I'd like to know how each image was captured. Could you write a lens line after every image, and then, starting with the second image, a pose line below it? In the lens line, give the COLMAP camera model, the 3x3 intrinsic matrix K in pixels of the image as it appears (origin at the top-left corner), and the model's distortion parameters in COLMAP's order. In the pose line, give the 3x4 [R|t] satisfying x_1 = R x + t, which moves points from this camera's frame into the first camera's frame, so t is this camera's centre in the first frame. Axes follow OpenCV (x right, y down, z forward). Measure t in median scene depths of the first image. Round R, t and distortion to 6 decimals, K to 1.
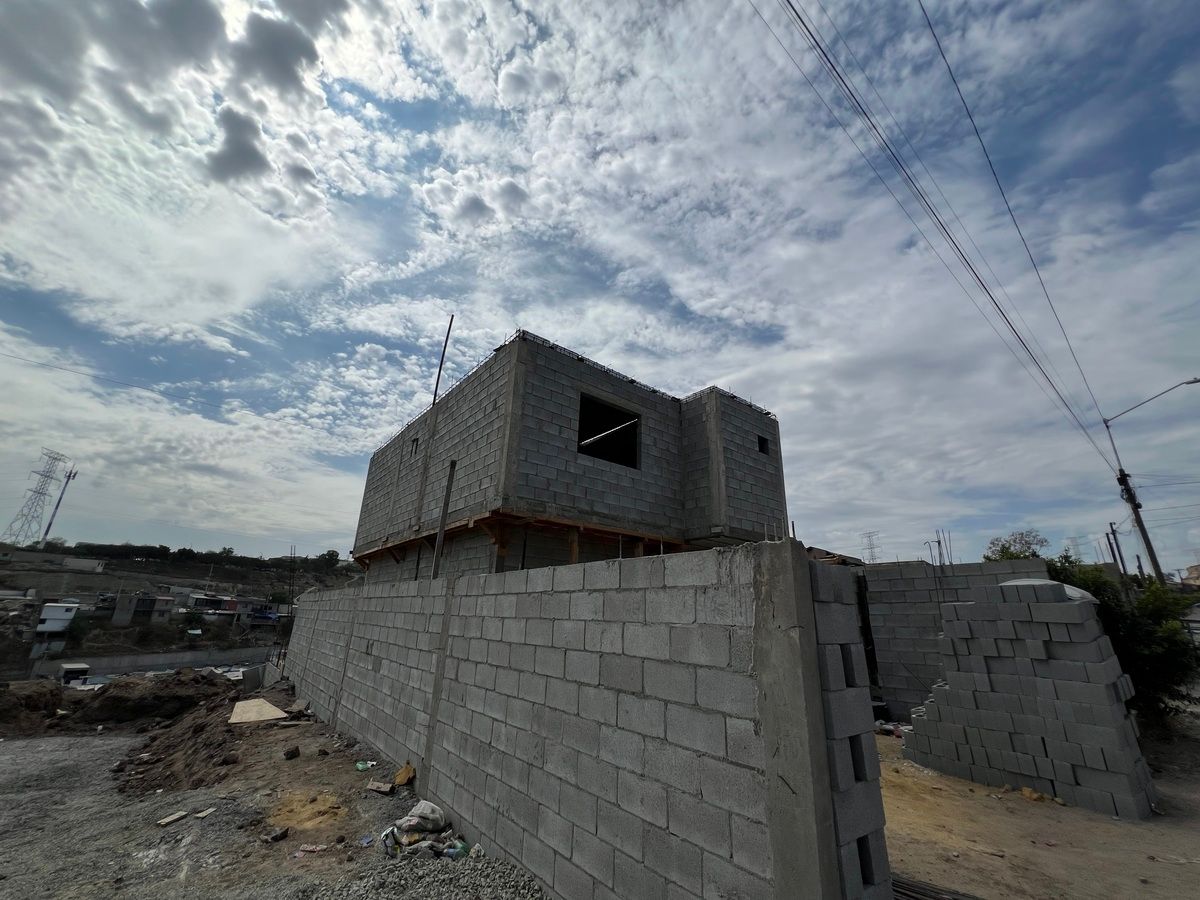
lens RADIAL K [[480.9, 0, 600.0], [0, 480.9, 450.0], [0, 0, 1]] dist [-0.000260, 0.000543]
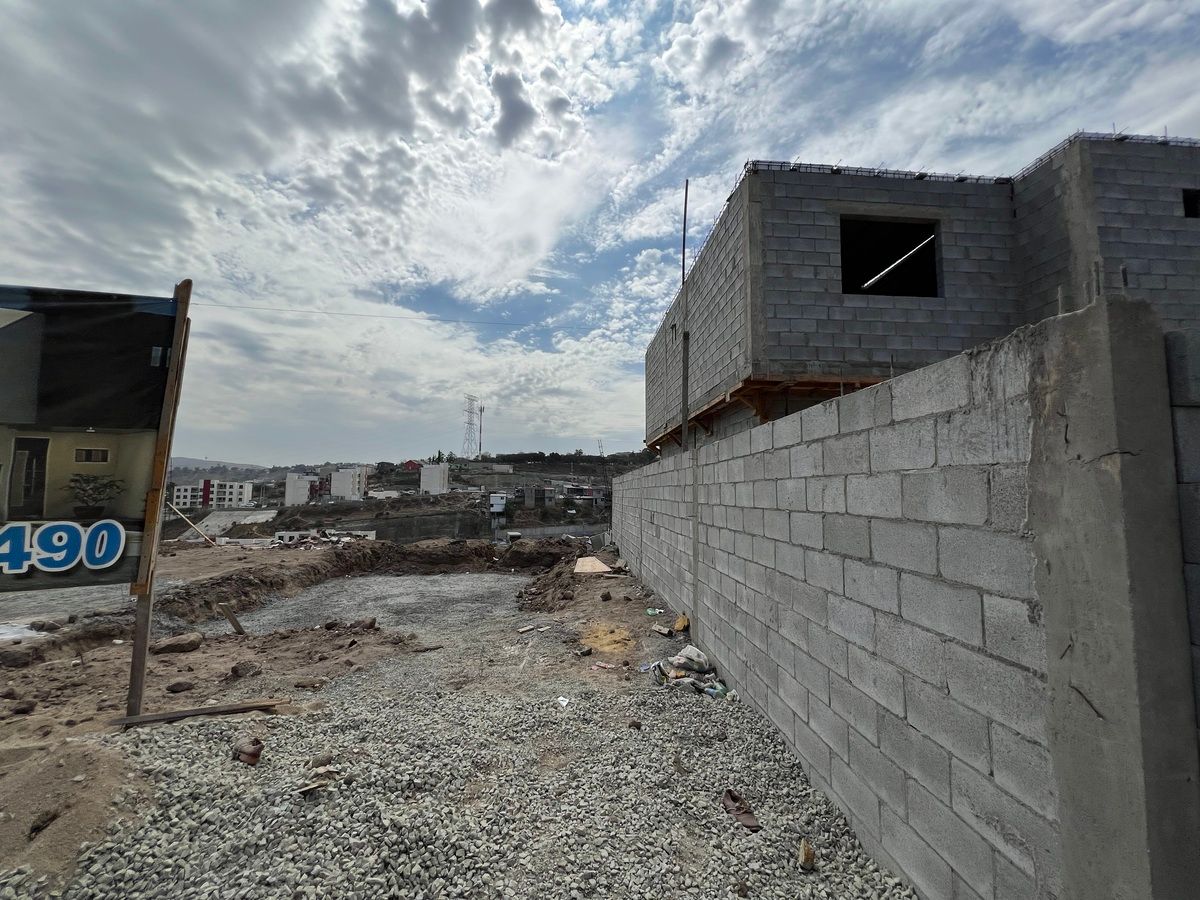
lens RADIAL K [[481.4, 0, 602.7], [0, 481.4, 448.7], [0, 0, 1]] dist [-0.002795, 0.000339]
pose [[0.819853, -0.079334, -0.567051, 0.056415], [0.208109, 0.963911, 0.166031, 0.035349], [0.533415, -0.254129, 0.806776, 0.058429]]
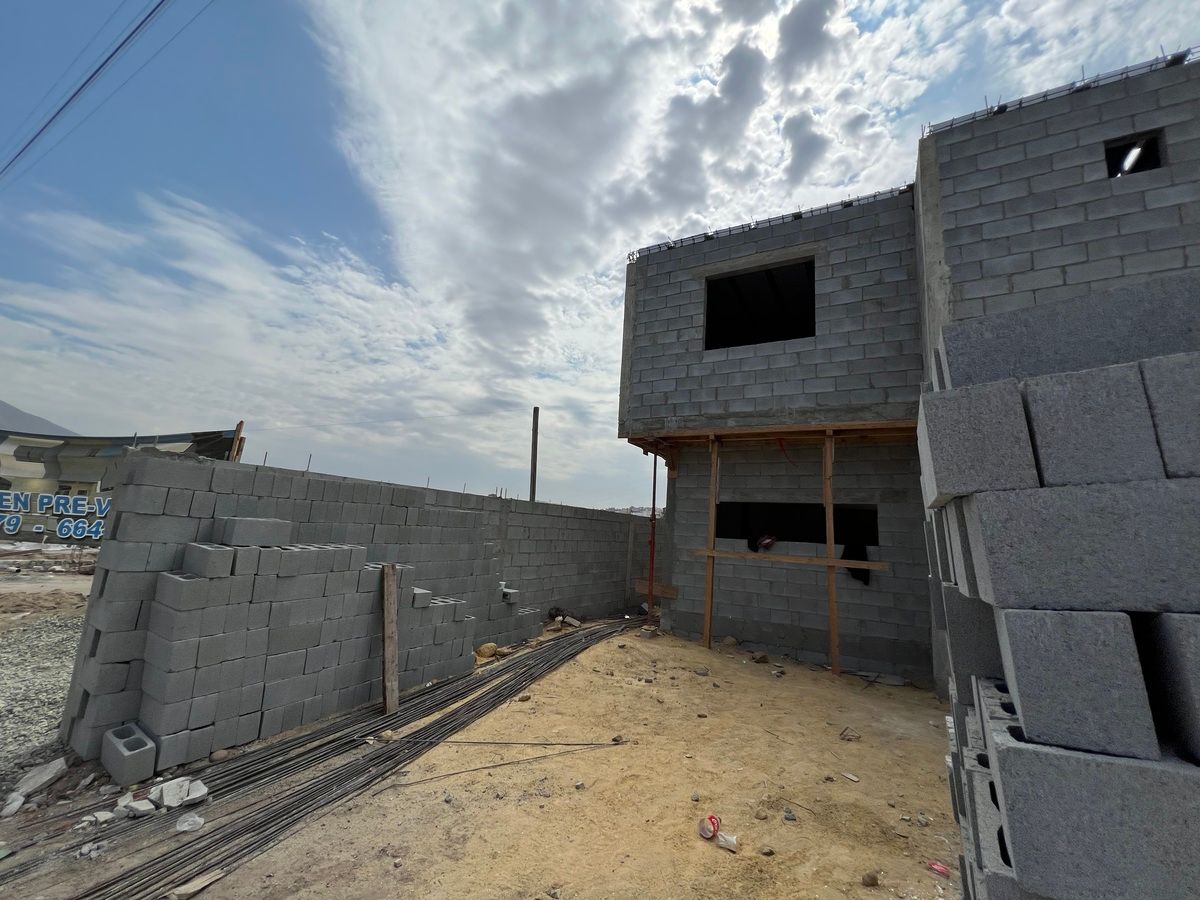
lens RADIAL K [[481.9, 0, 603.7], [0, 481.9, 454.4], [0, 0, 1]] dist [-0.002635, 0.000518]
pose [[0.373852, -0.153215, -0.914746, 0.594414], [0.257310, 0.964680, -0.056417, 0.171591], [0.891081, -0.214282, 0.400072, 0.430583]]
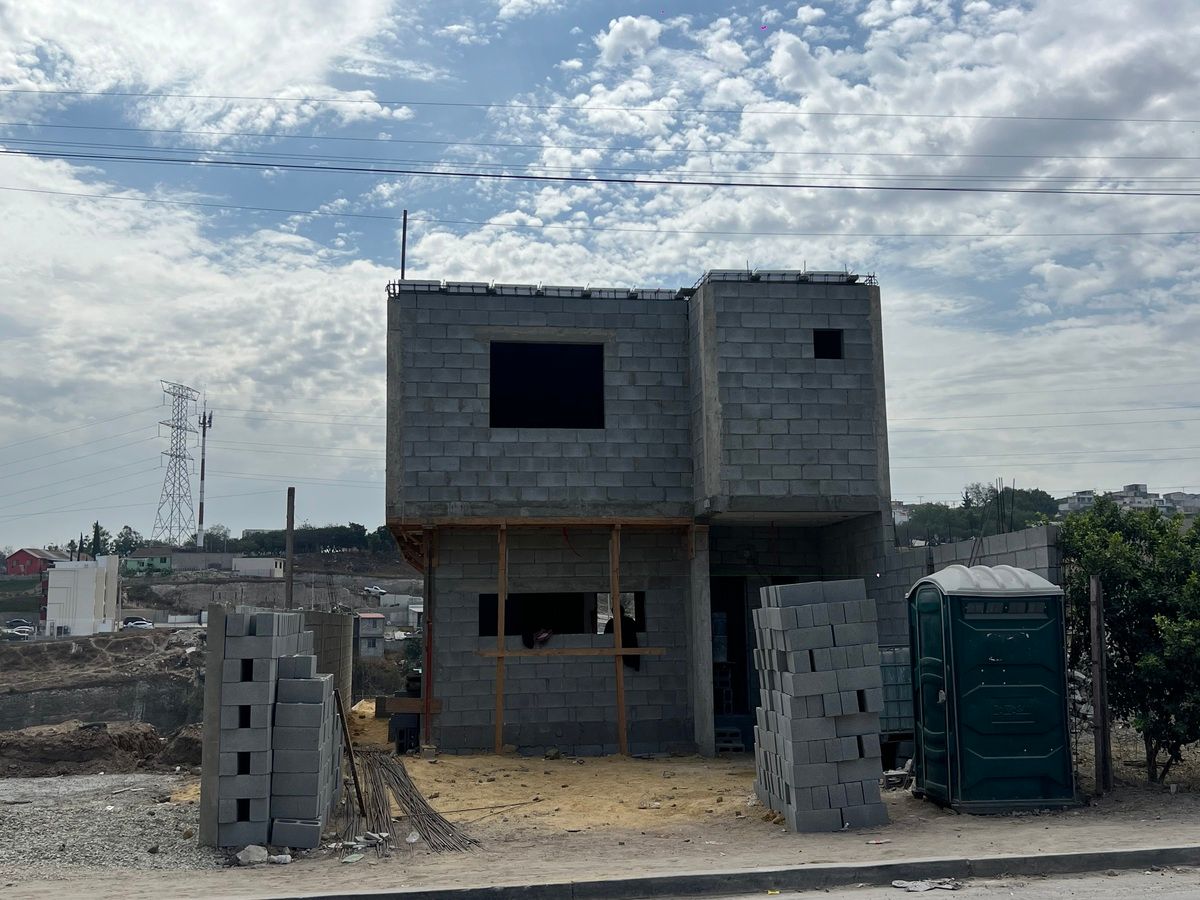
lens RADIAL K [[1219.1, 0, 585.8], [0, 1219.1, 450.3], [0, 0, 1]] dist [0.156362, -0.358480]
pose [[0.844057, -0.113265, -0.524155, 1.007307], [0.211146, 0.968678, 0.130691, -0.167656], [0.492934, -0.220984, 0.841535, -0.512315]]
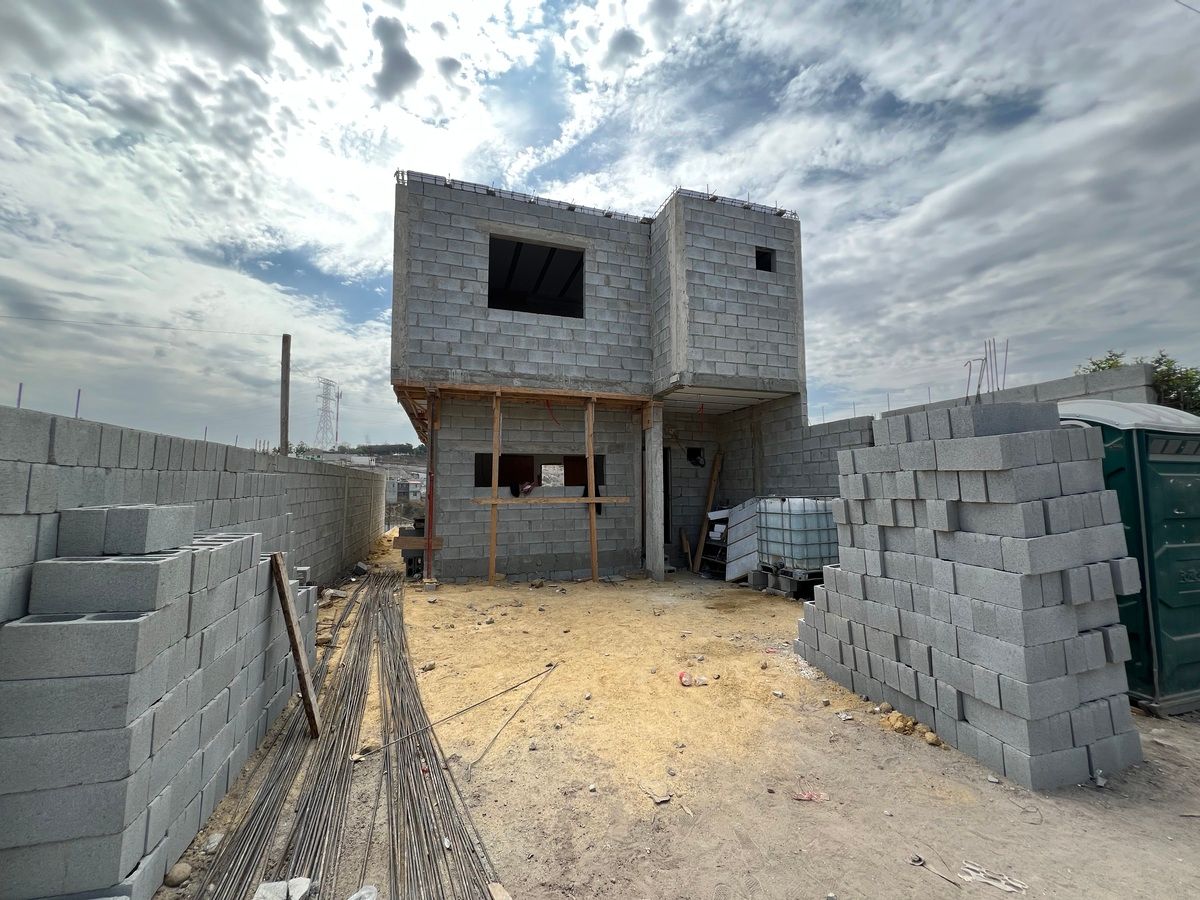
lens RADIAL K [[481.9, 0, 603.7], [0, 481.9, 454.4], [0, 0, 1]] dist [-0.002635, 0.000518]
pose [[0.932964, -0.055306, -0.355697, 0.413808], [0.146404, 0.961008, 0.234583, 0.079678], [0.328853, -0.270933, 0.904683, 0.190380]]
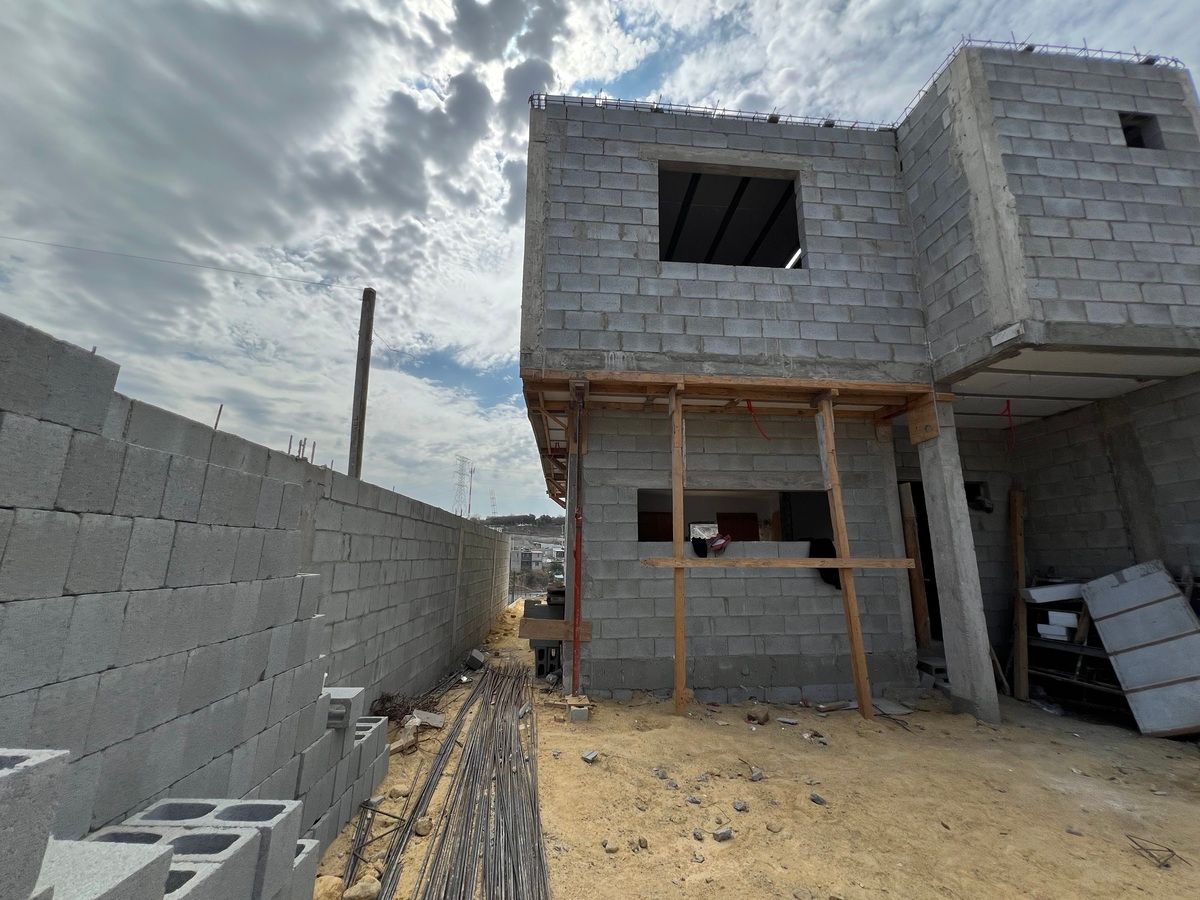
lens RADIAL K [[481.9, 0, 603.7], [0, 481.9, 454.4], [0, 0, 1]] dist [-0.002635, 0.000518]
pose [[0.823273, -0.144837, -0.548858, 0.166020], [0.206835, 0.976970, 0.052438, 0.172282], [0.528622, -0.156694, 0.834269, 0.418676]]
